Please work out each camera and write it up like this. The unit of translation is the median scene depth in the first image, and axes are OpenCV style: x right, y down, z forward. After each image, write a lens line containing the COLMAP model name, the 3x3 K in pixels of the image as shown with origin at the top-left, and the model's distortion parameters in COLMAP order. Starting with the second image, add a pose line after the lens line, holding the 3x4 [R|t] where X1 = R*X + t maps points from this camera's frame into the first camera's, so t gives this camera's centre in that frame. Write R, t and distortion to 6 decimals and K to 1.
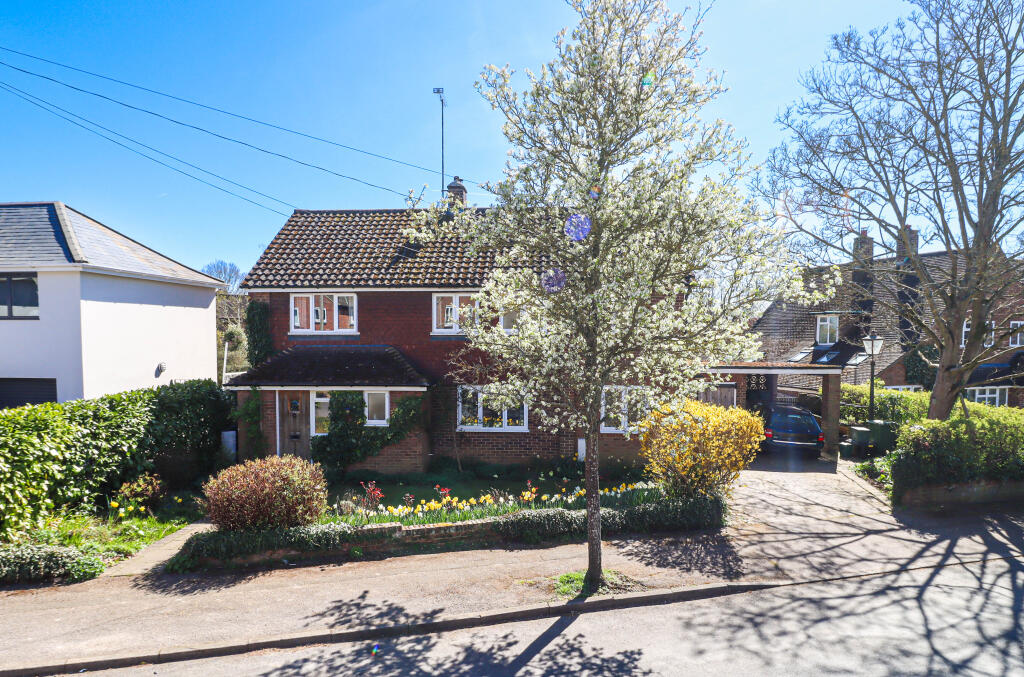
lens RADIAL K [[483.3, 0, 507.0], [0, 483.3, 341.5], [0, 0, 1]] dist [-0.004372, -0.000379]
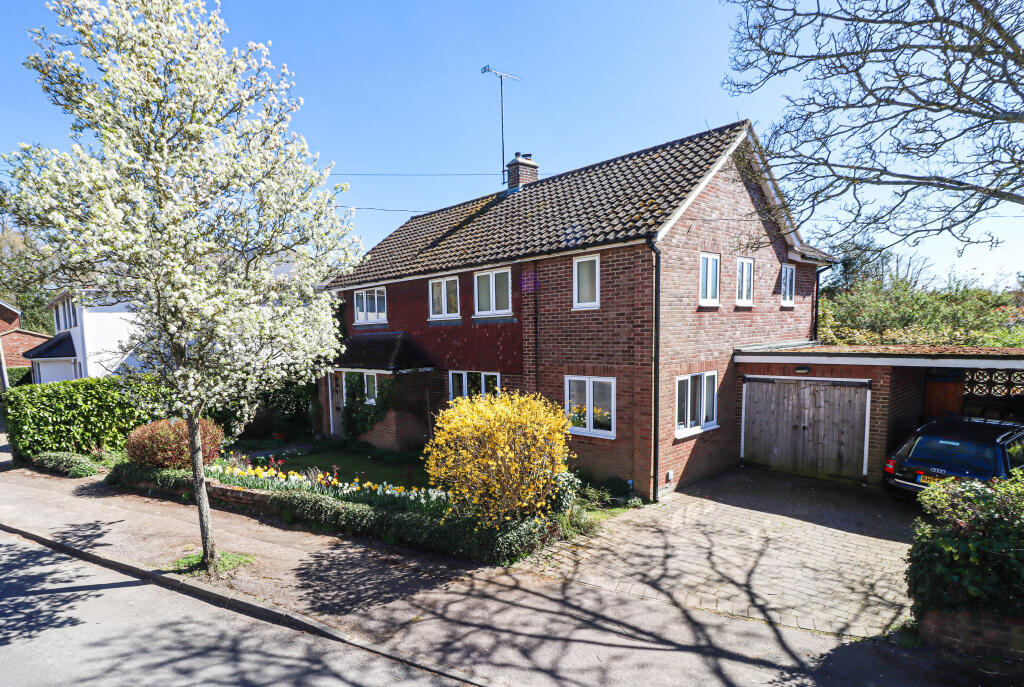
lens RADIAL K [[483.3, 0, 509.3], [0, 483.3, 345.6], [0, 0, 1]] dist [-0.004372, -0.000379]
pose [[0.788596, -0.005870, -0.614884, 0.965979], [0.024949, 0.999436, 0.022457, 0.032149], [0.614406, -0.033050, 0.788298, 0.461295]]
